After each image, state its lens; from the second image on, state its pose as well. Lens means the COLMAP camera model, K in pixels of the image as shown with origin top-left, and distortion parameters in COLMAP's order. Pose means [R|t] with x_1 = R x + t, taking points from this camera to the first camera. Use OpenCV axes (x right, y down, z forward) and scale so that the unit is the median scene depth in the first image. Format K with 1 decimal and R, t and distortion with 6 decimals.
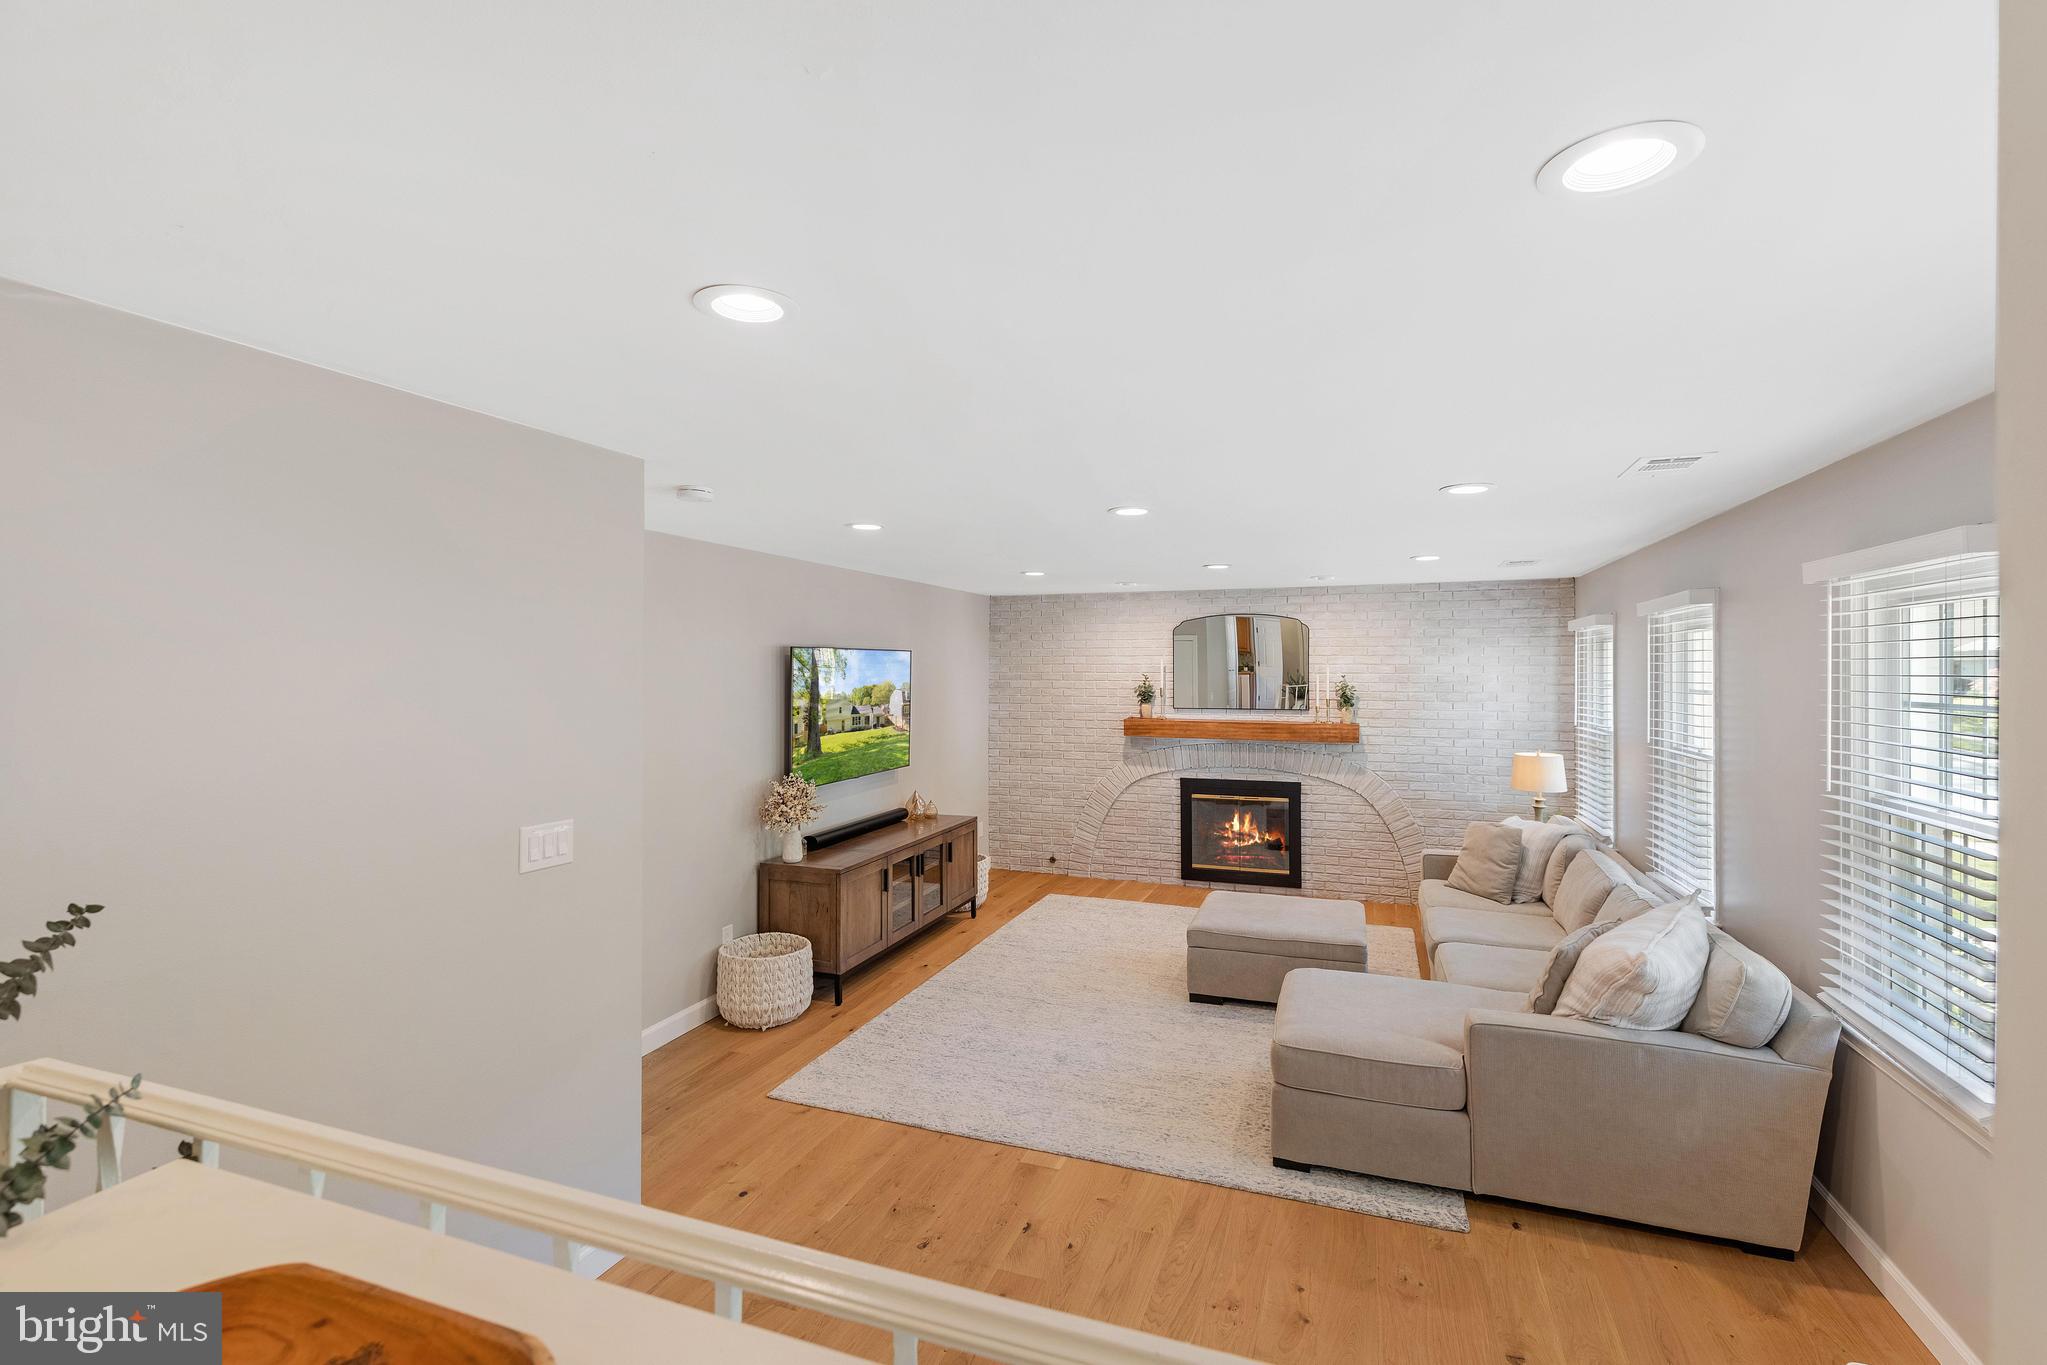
lens RADIAL K [[921.9, 0, 1022.6], [0, 921.9, 669.1], [0, 0, 1]] dist [0.006419, -0.000877]
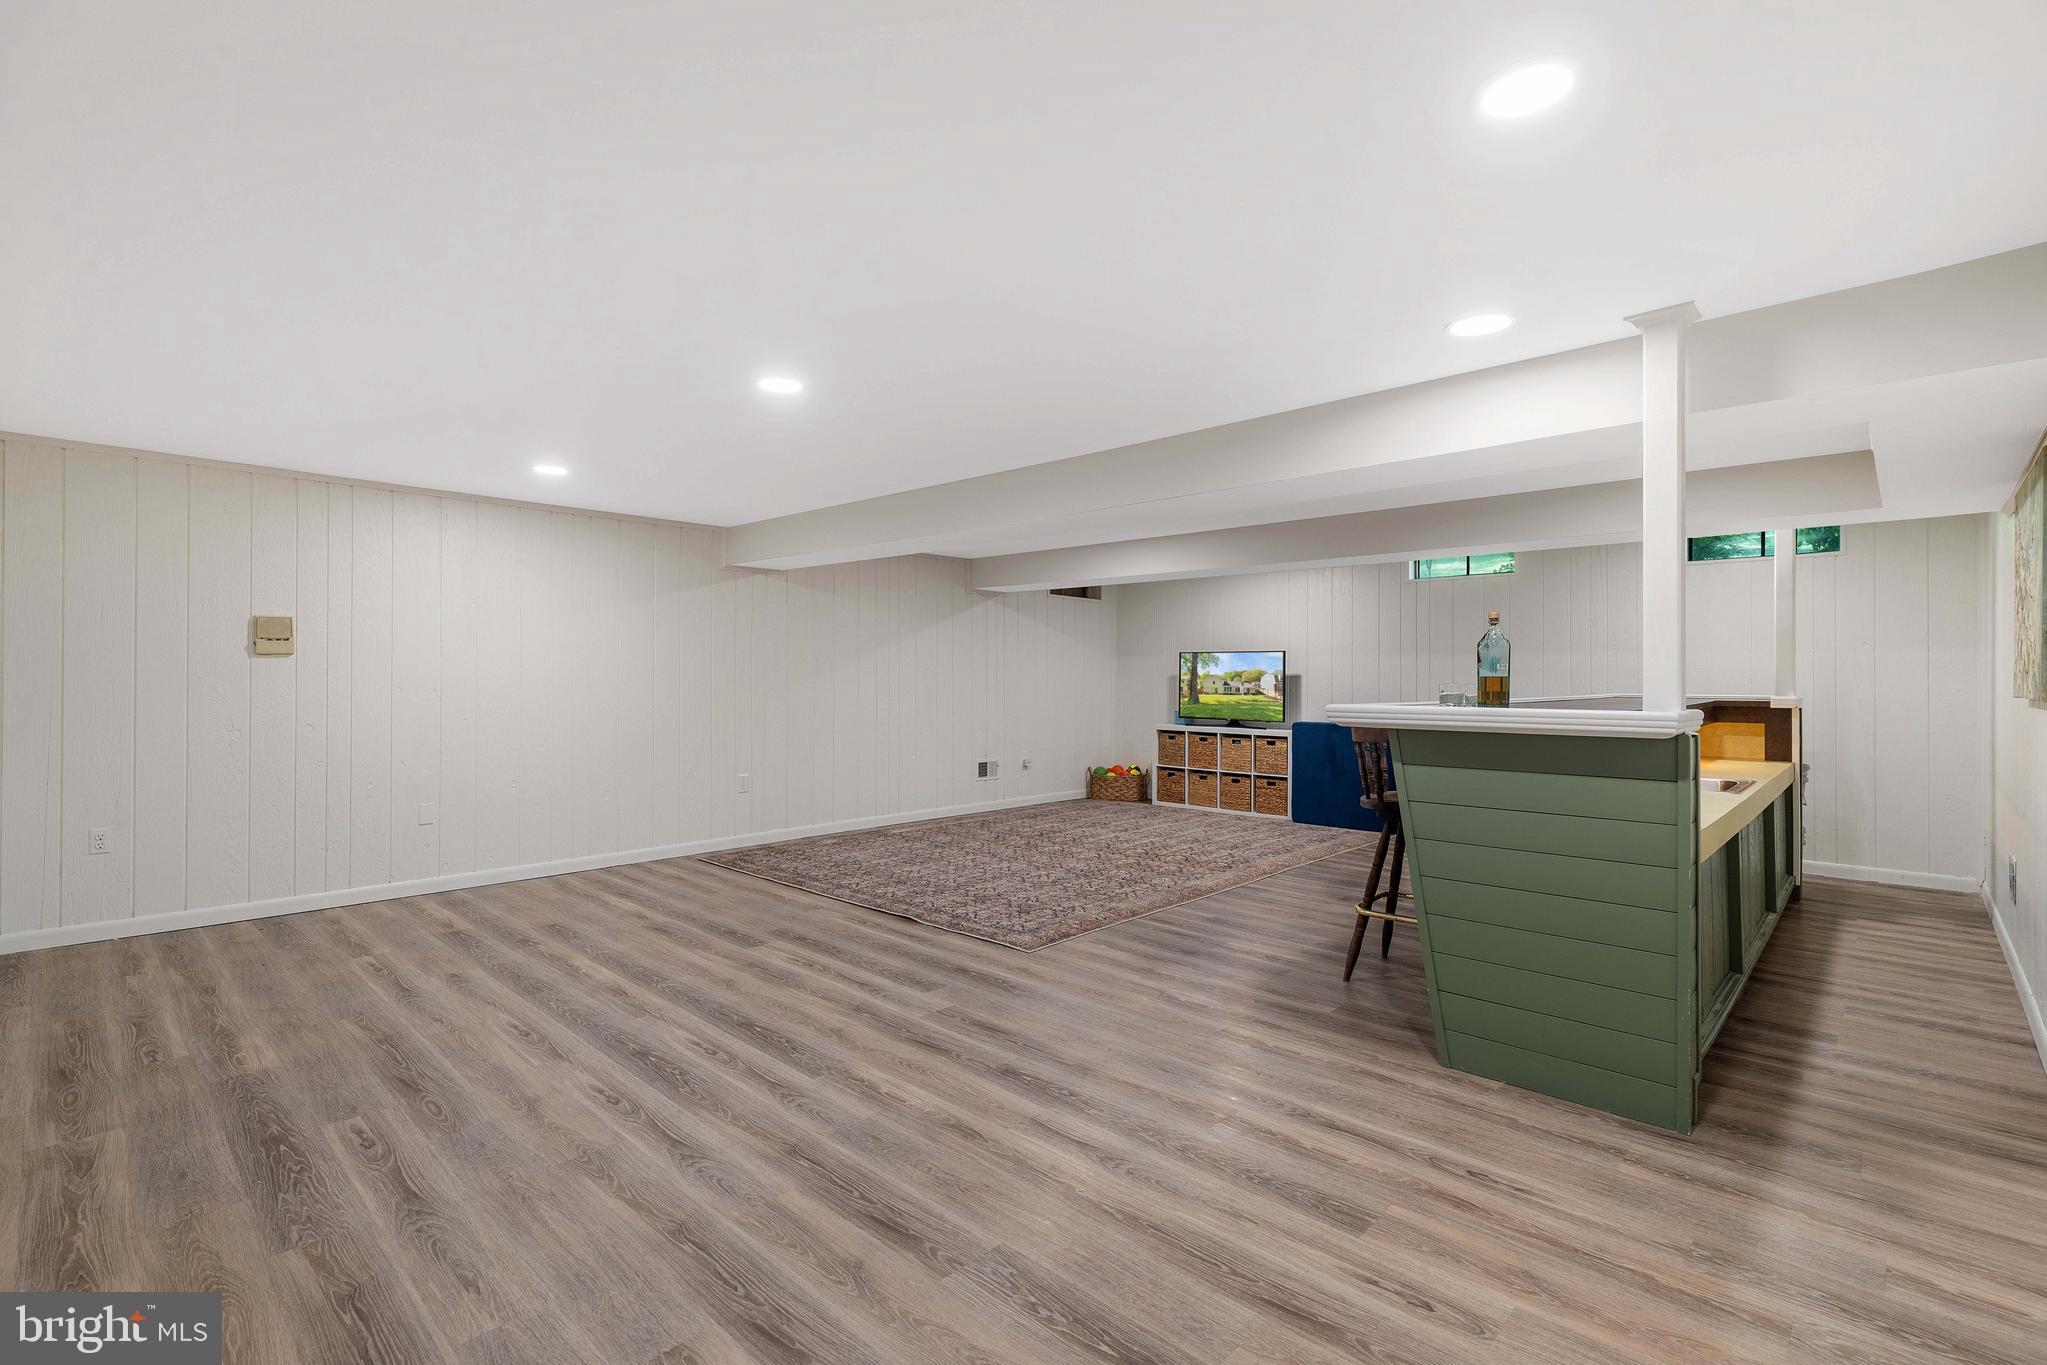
lens RADIAL K [[921.9, 0, 1019.7], [0, 921.9, 674.4], [0, 0, 1]] dist [0.006419, -0.000877]
pose [[-0.372317, -0.000740, -0.928105, 1.699646], [-0.013496, 0.999898, 0.004617, 0.021687], [0.928007, 0.014245, -0.372289, 1.269840]]
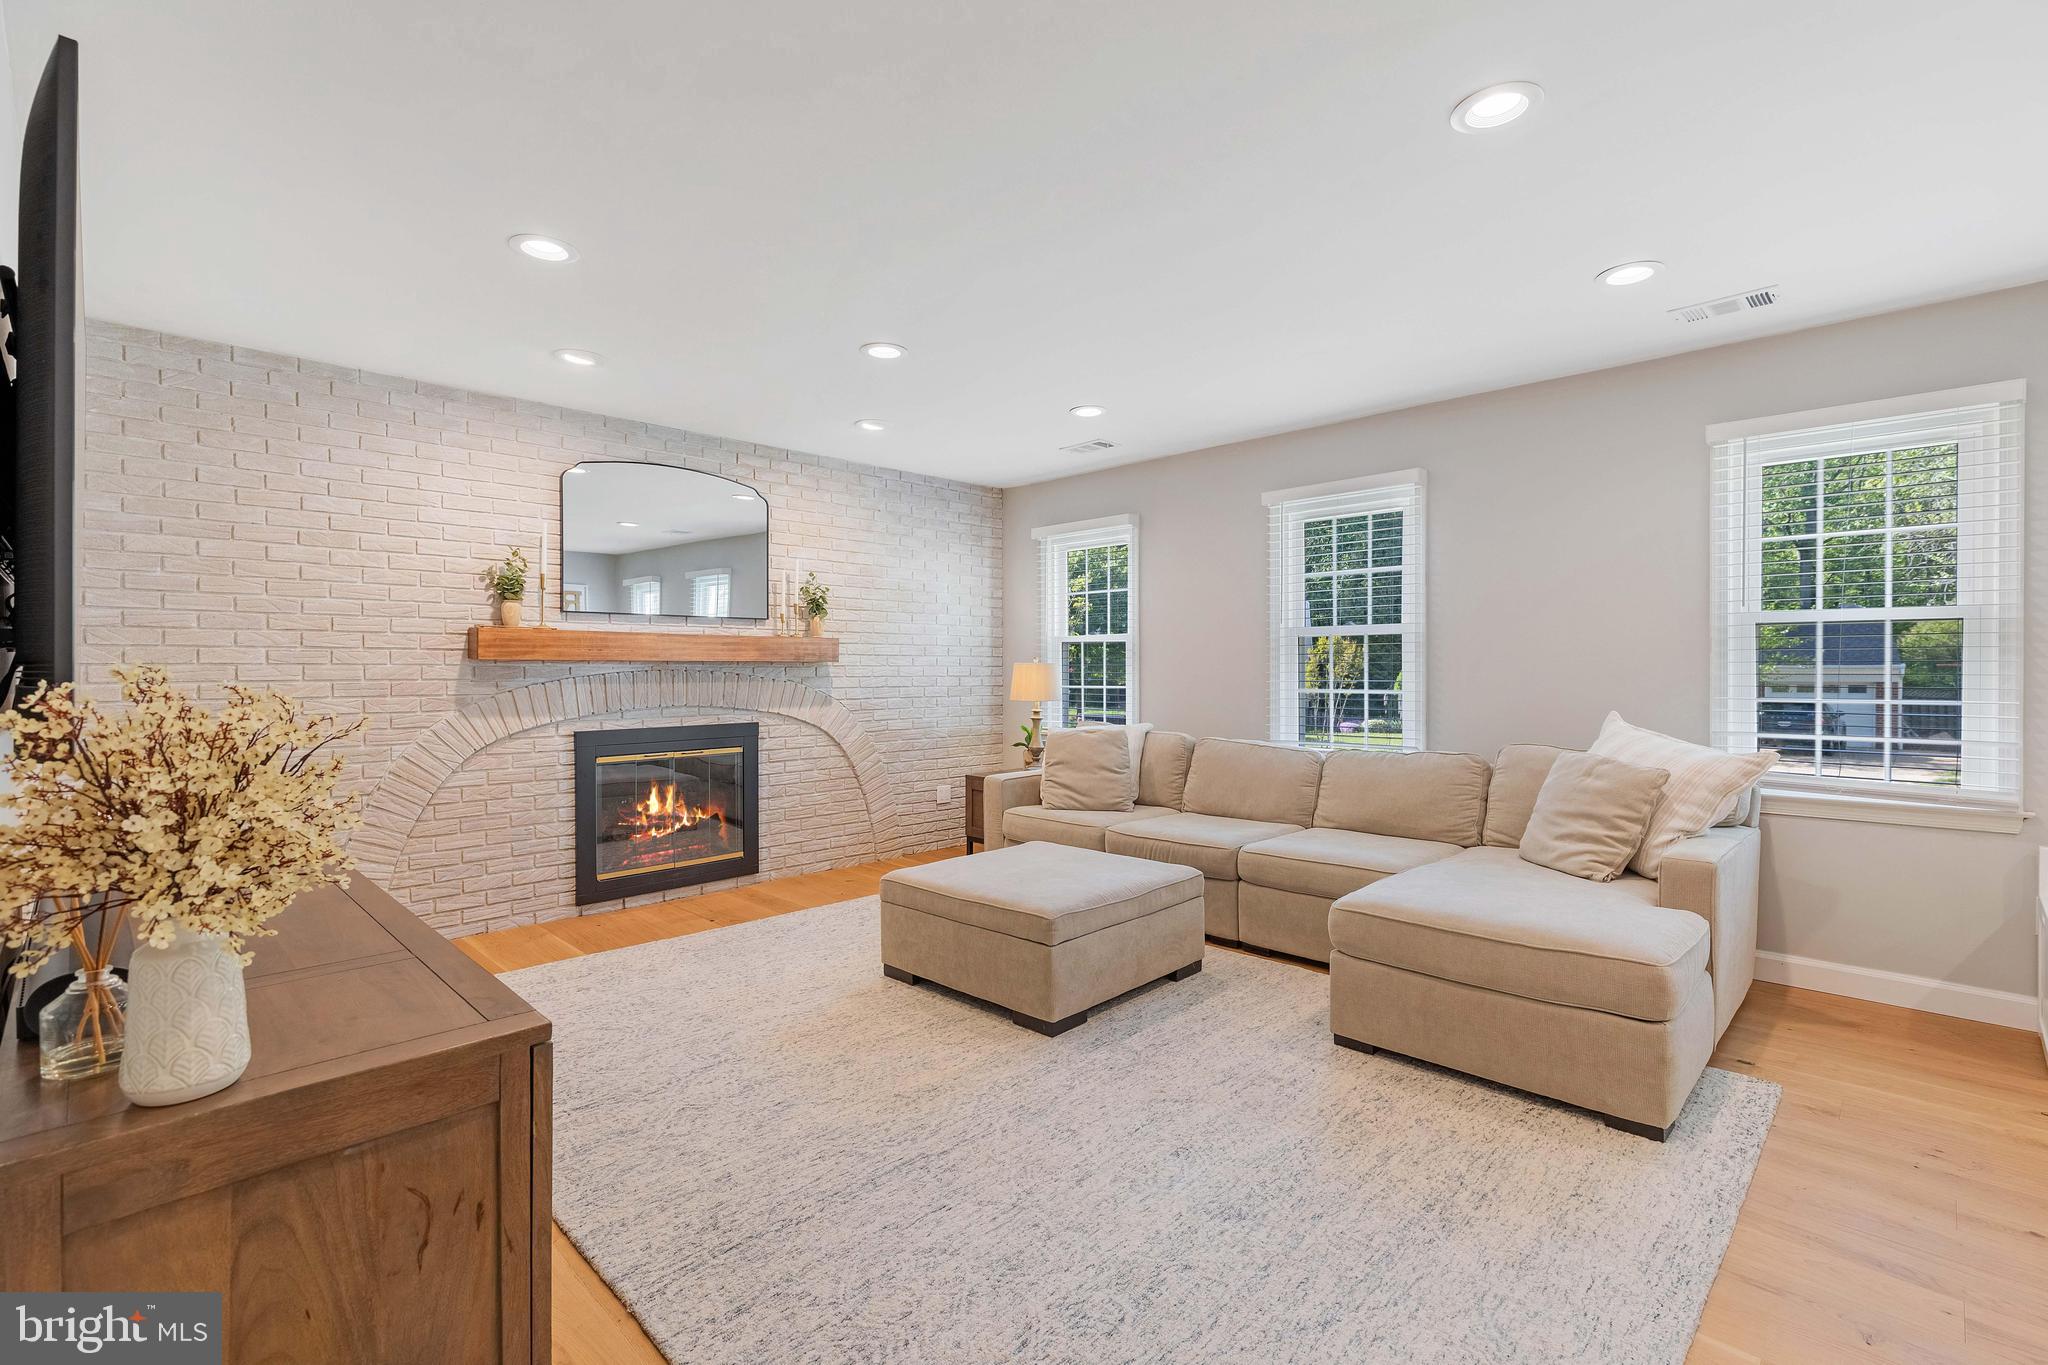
lens RADIAL K [[922.3, 0, 1029.2], [0, 922.3, 672.9], [0, 0, 1]] dist [0.006419, -0.000877]
pose [[0.405088, -0.005804, 0.914259, -0.302733], [0.001030, 0.999982, 0.005892, 0.096336], [-0.914277, -0.001445, 0.405087, 0.624707]]
